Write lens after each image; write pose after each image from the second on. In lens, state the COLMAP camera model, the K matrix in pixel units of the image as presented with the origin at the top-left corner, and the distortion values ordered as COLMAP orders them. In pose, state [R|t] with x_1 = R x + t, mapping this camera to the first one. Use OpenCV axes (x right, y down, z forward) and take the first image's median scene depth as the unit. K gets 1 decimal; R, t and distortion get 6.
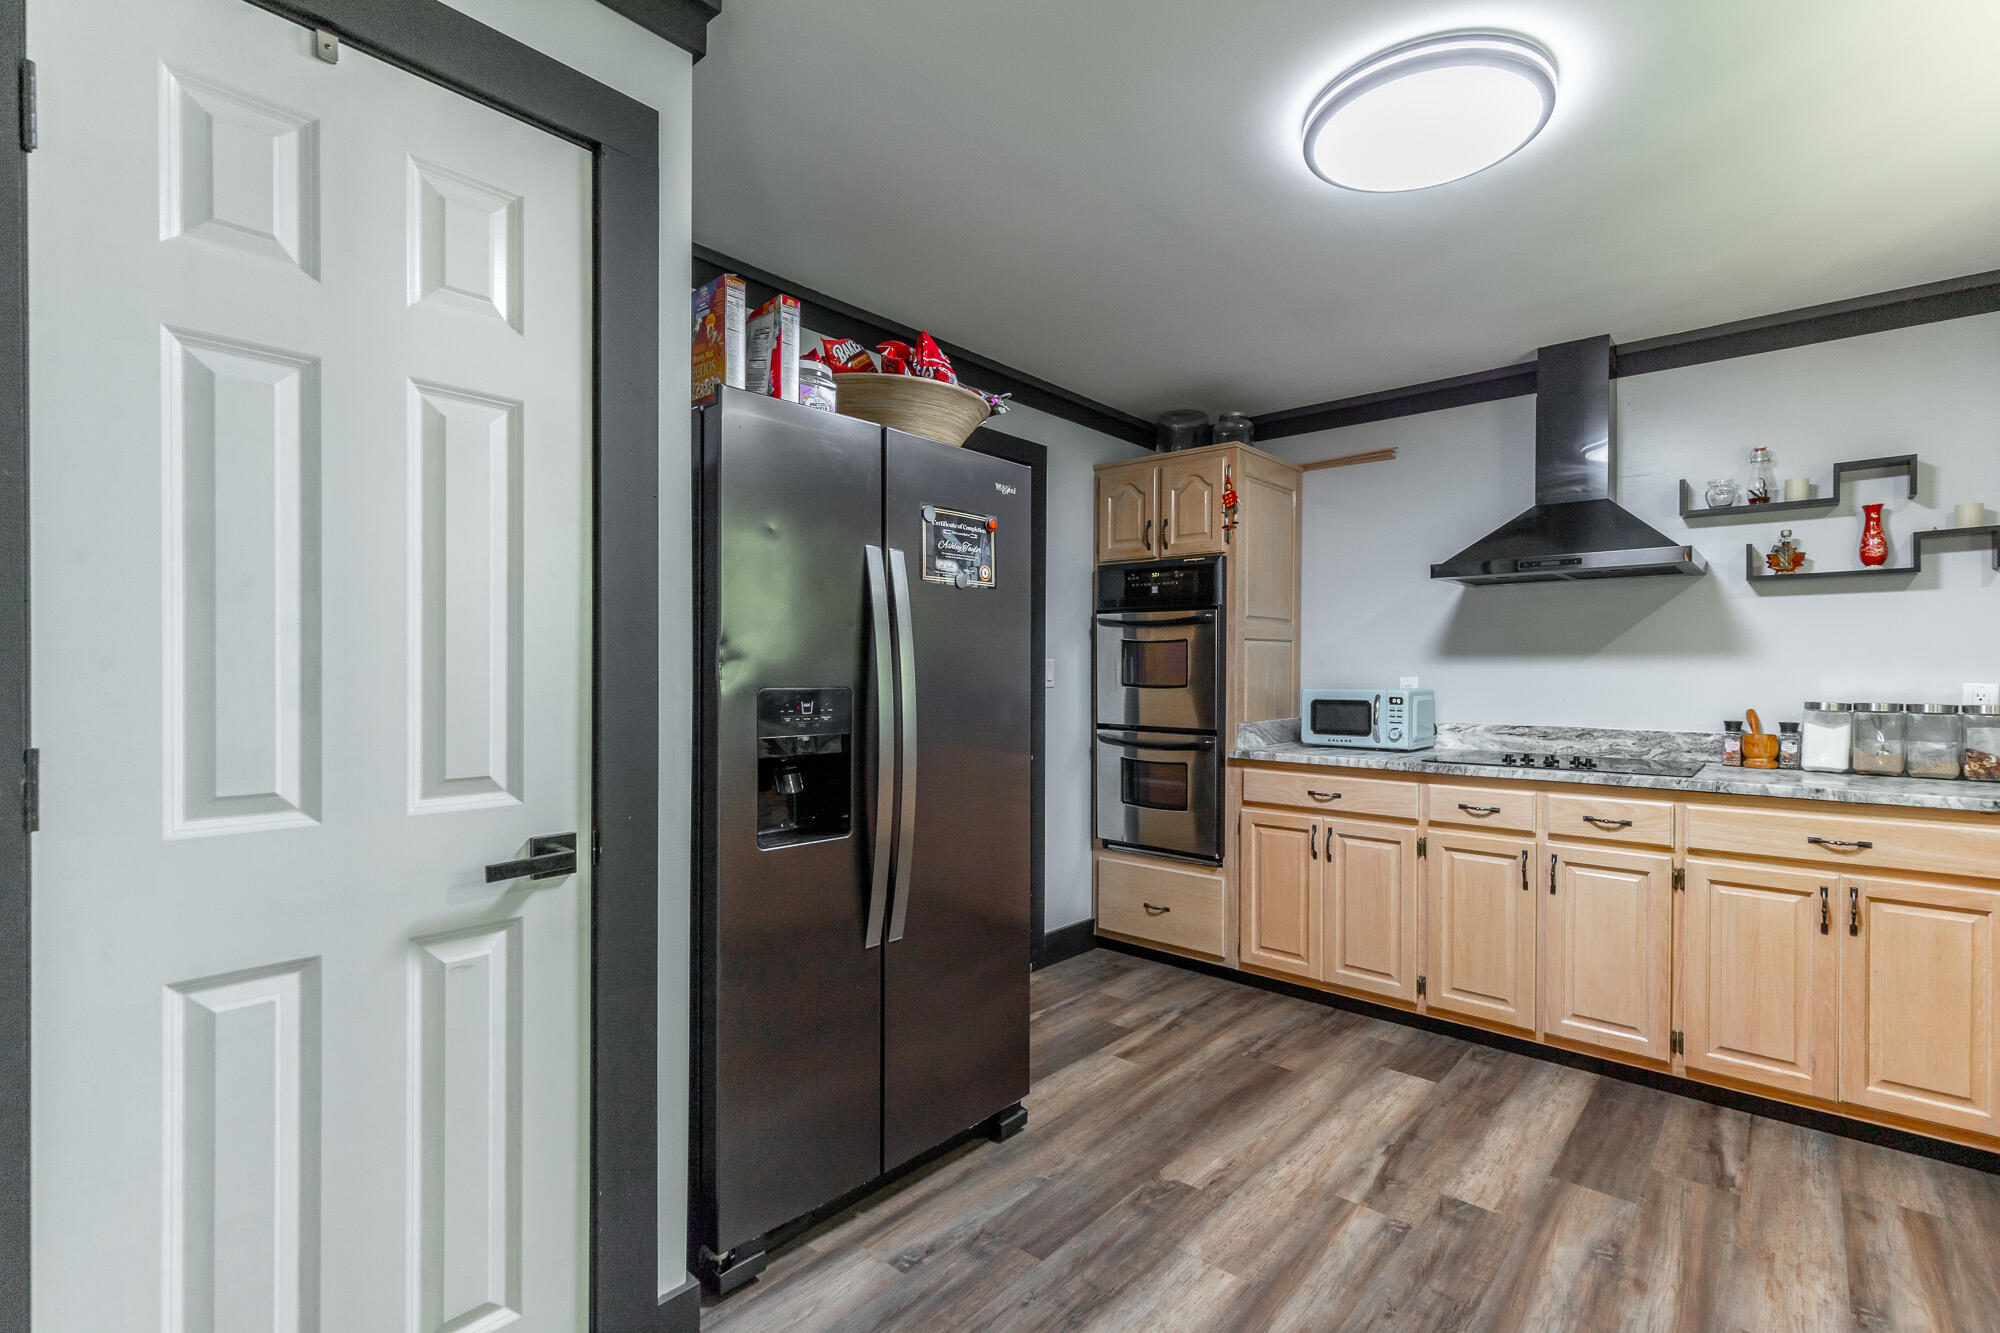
lens RADIAL K [[903.9, 0, 1006.0], [0, 903.9, 678.4], [0, 0, 1]] dist [0.008796, -0.001322]
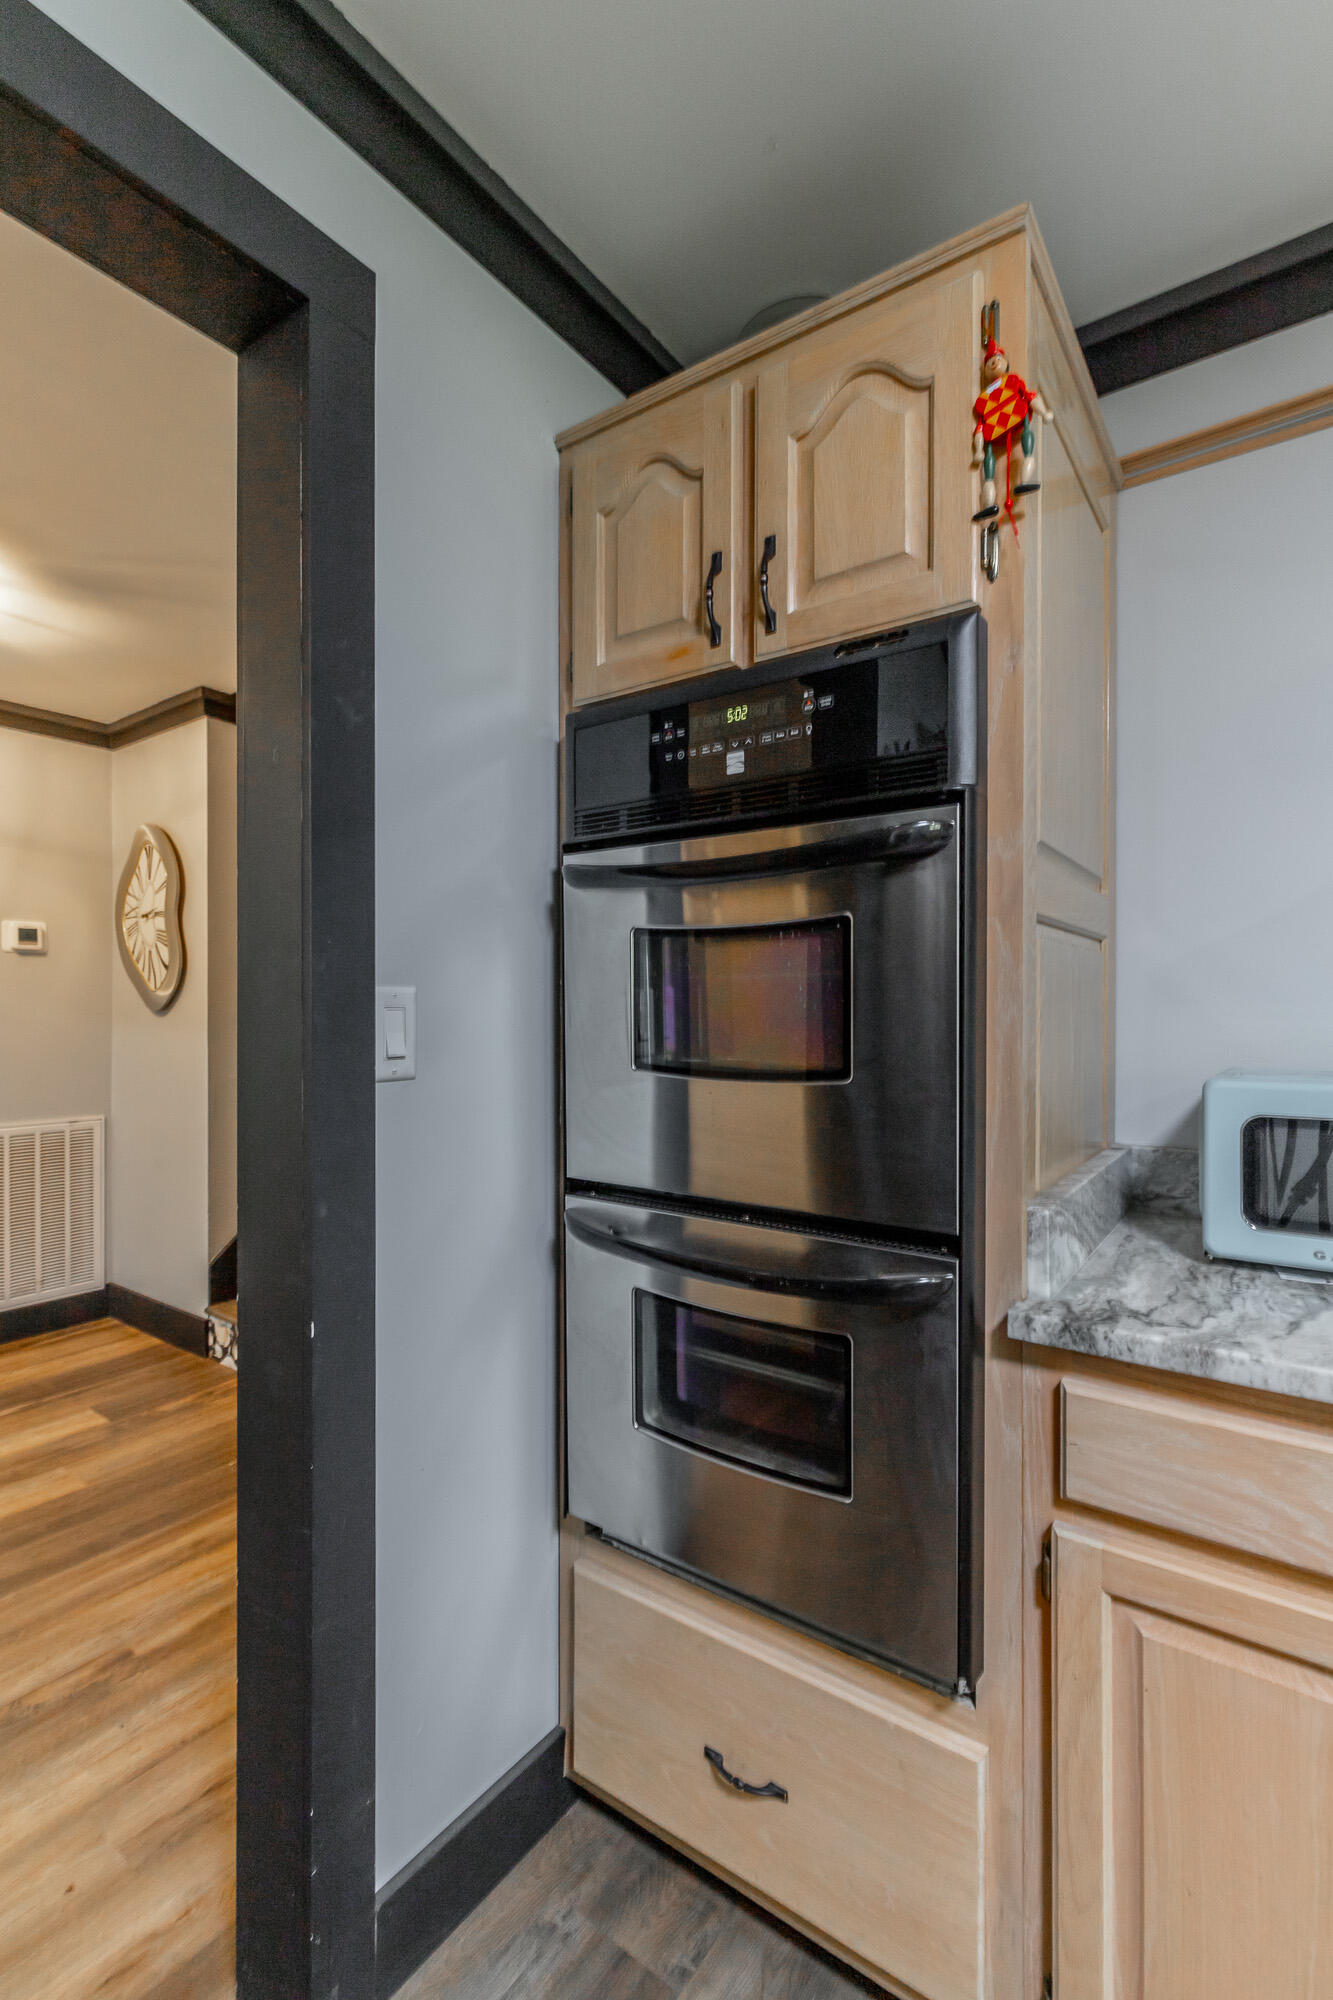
lens RADIAL K [[903.9, 0, 655.3], [0, 903.9, 1012.8], [0, 0, 1]] dist [0.008796, -0.001322]
pose [[0.995461, -0.002886, 0.095124, 0.111912], [0.004065, 0.999917, -0.012210, -0.008390], [-0.095081, 0.012541, 0.995391, 0.724644]]
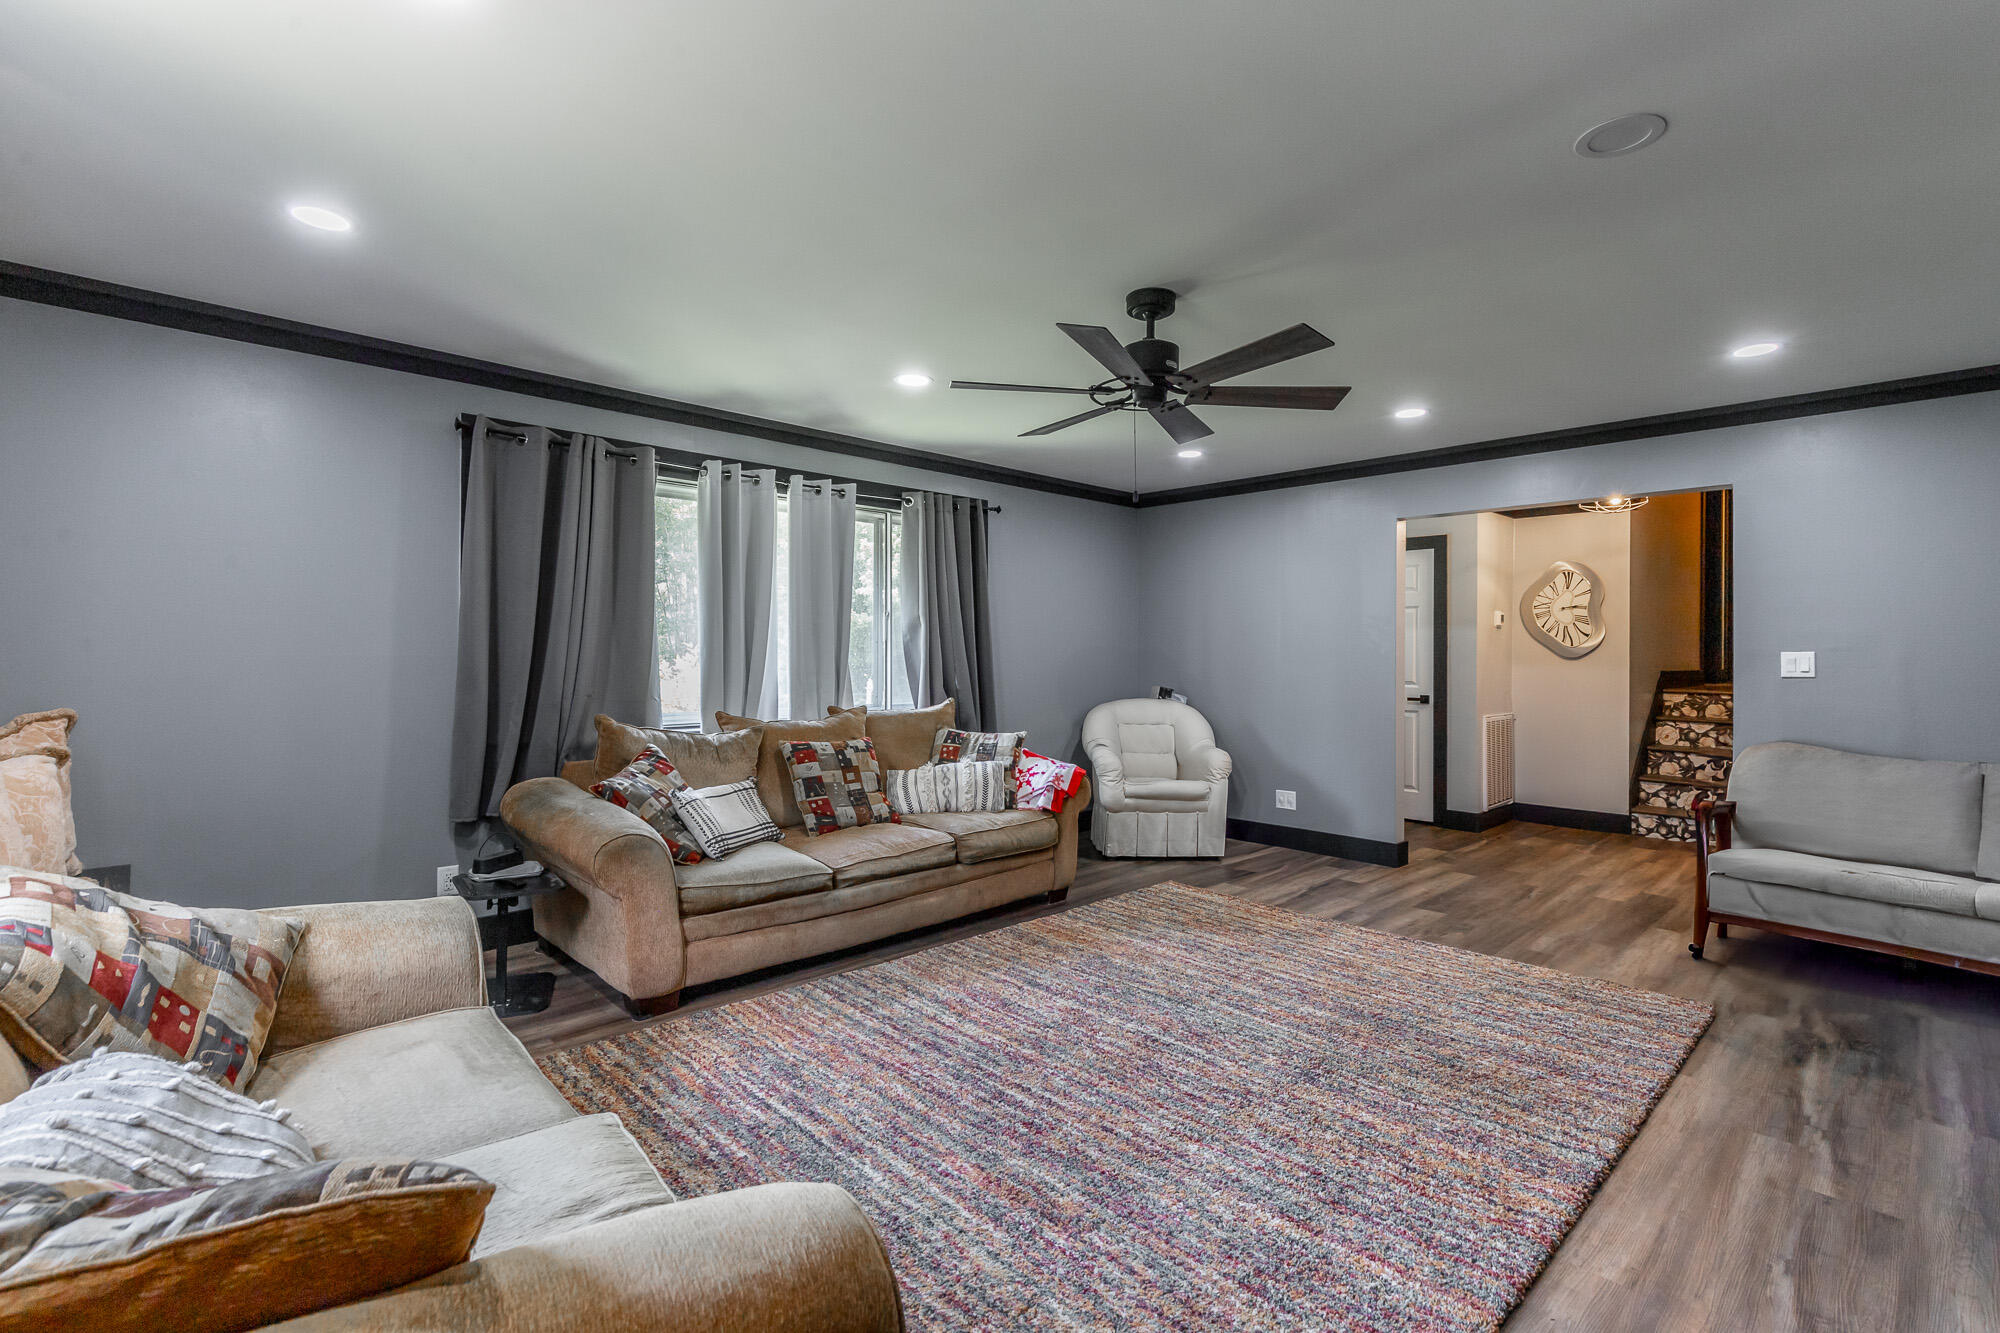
lens RADIAL K [[903.9, 0, 998.3], [0, 903.9, 652.7], [0, 0, 1]] dist [0.008796, -0.001322]
pose [[0.996477, 0.002709, -0.083824, -1.357751], [-0.003597, 0.999939, -0.010445, -0.011237], [0.083791, 0.010710, 0.996426, -0.223263]]
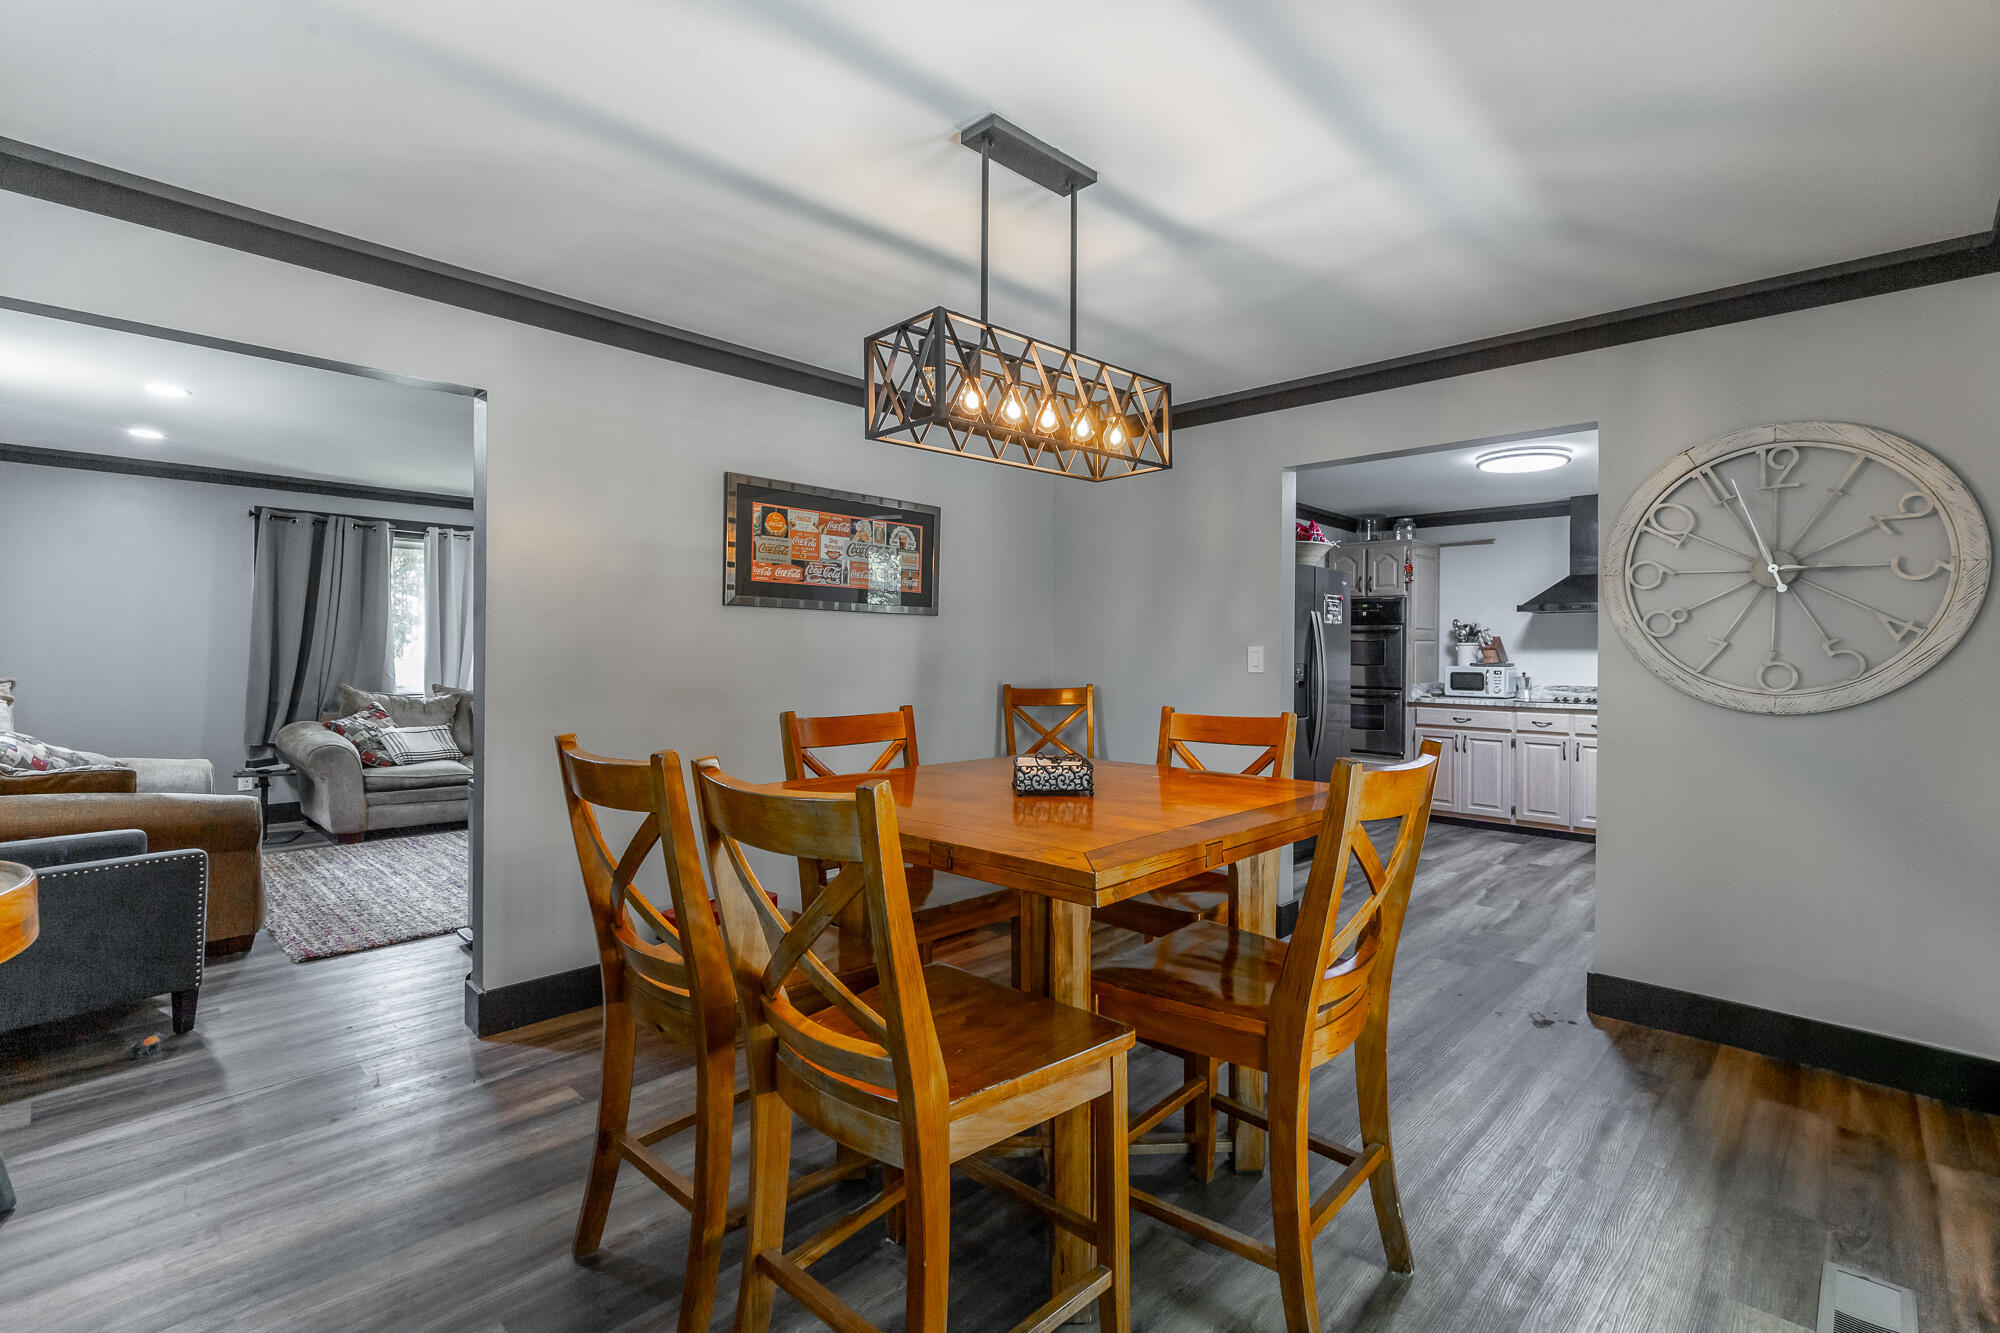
lens RADIAL K [[903.9, 0, 1009.7], [0, 903.9, 649.9], [0, 0, 1]] dist [0.008796, -0.001322]
pose [[0.999424, 0.002686, -0.033828, -0.532914], [-0.002973, 0.999960, -0.008445, -0.004509], [0.033804, 0.008540, 0.999392, -0.950900]]
